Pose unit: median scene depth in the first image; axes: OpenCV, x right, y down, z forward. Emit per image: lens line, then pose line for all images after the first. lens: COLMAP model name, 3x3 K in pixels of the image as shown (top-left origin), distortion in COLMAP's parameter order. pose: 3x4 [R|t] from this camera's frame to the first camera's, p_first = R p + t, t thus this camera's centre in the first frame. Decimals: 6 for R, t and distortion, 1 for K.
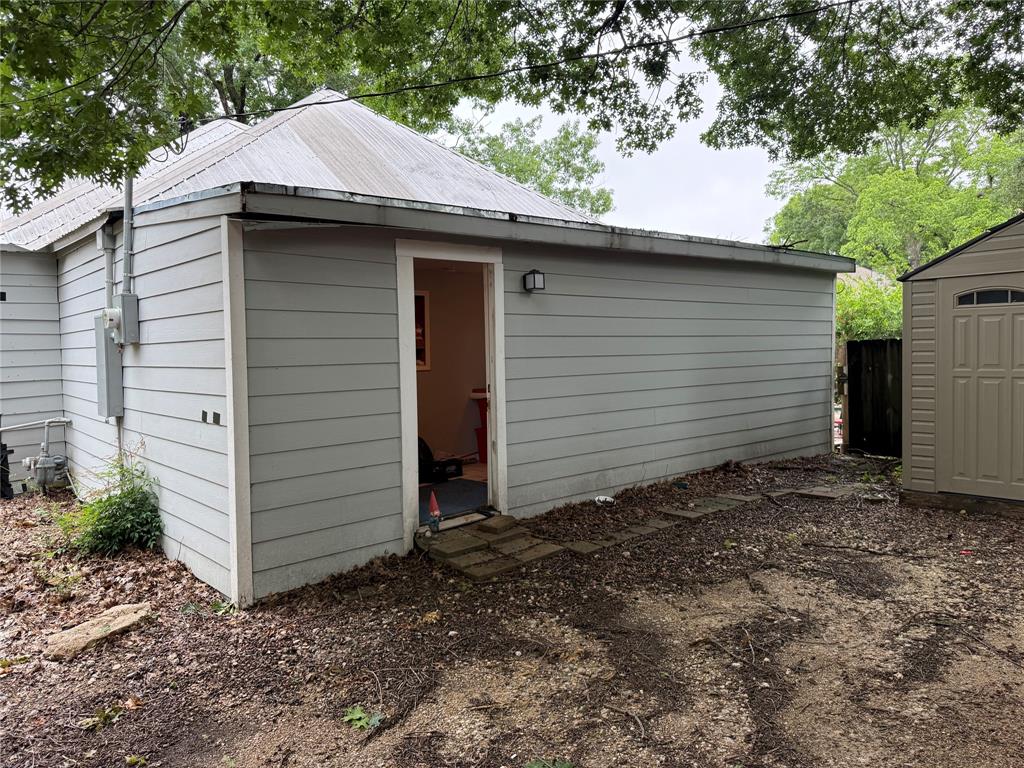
lens RADIAL K [[721.8, 0, 509.9], [0, 721.8, 377.5], [0, 0, 1]] dist [0.055031, -0.067297]
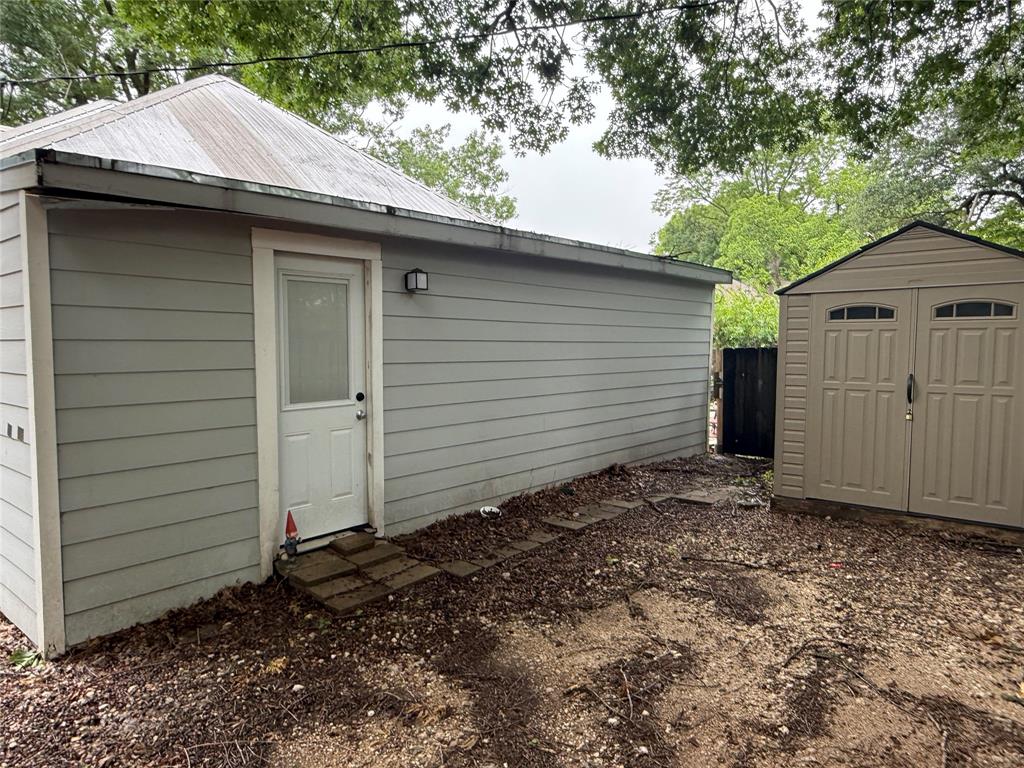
lens RADIAL K [[660.3, 0, 513.0], [0, 660.3, 390.4], [0, 0, 1]] dist [-0.004314, -0.001196]
pose [[0.990649, 0.011681, 0.135934, 0.044101], [-0.015891, 0.999426, 0.029921, -0.020314], [-0.135506, -0.031802, 0.990266, 0.134851]]
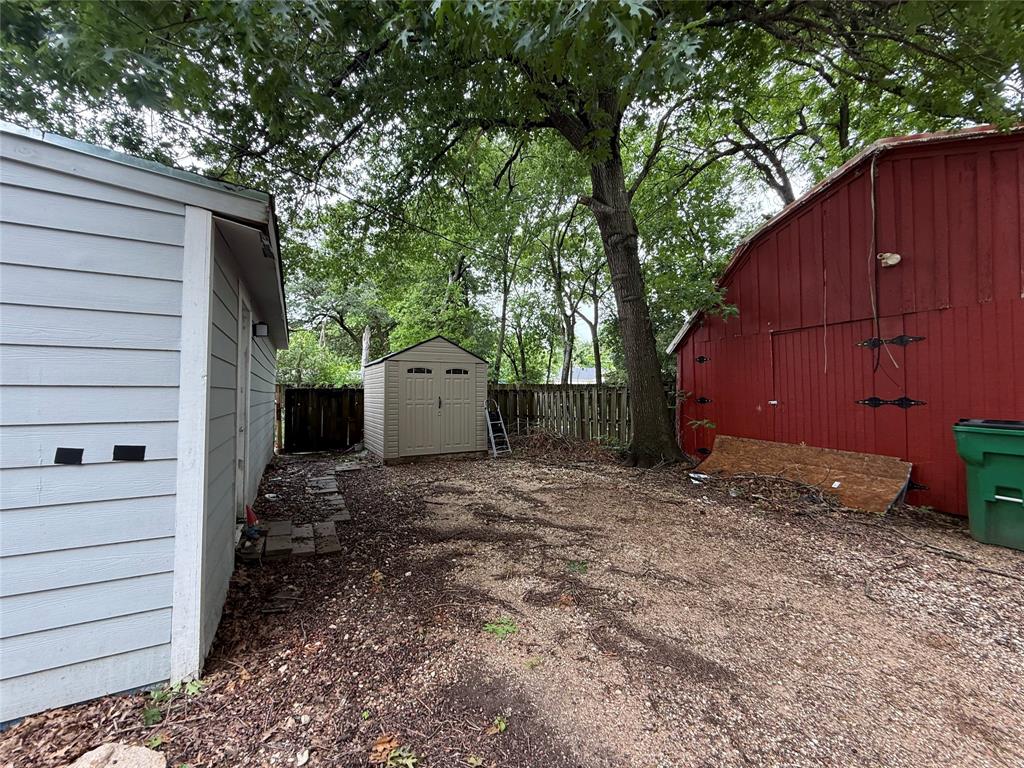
lens RADIAL K [[411.1, 0, 505.9], [0, 411.1, 385.8], [0, 0, 1]] dist [0.003779, 0.001566]
pose [[0.236145, 0.041187, 0.970845, -0.579998], [0.036361, 0.998027, -0.051185, 0.018033], [-0.971037, 0.047388, 0.234181, 0.411177]]
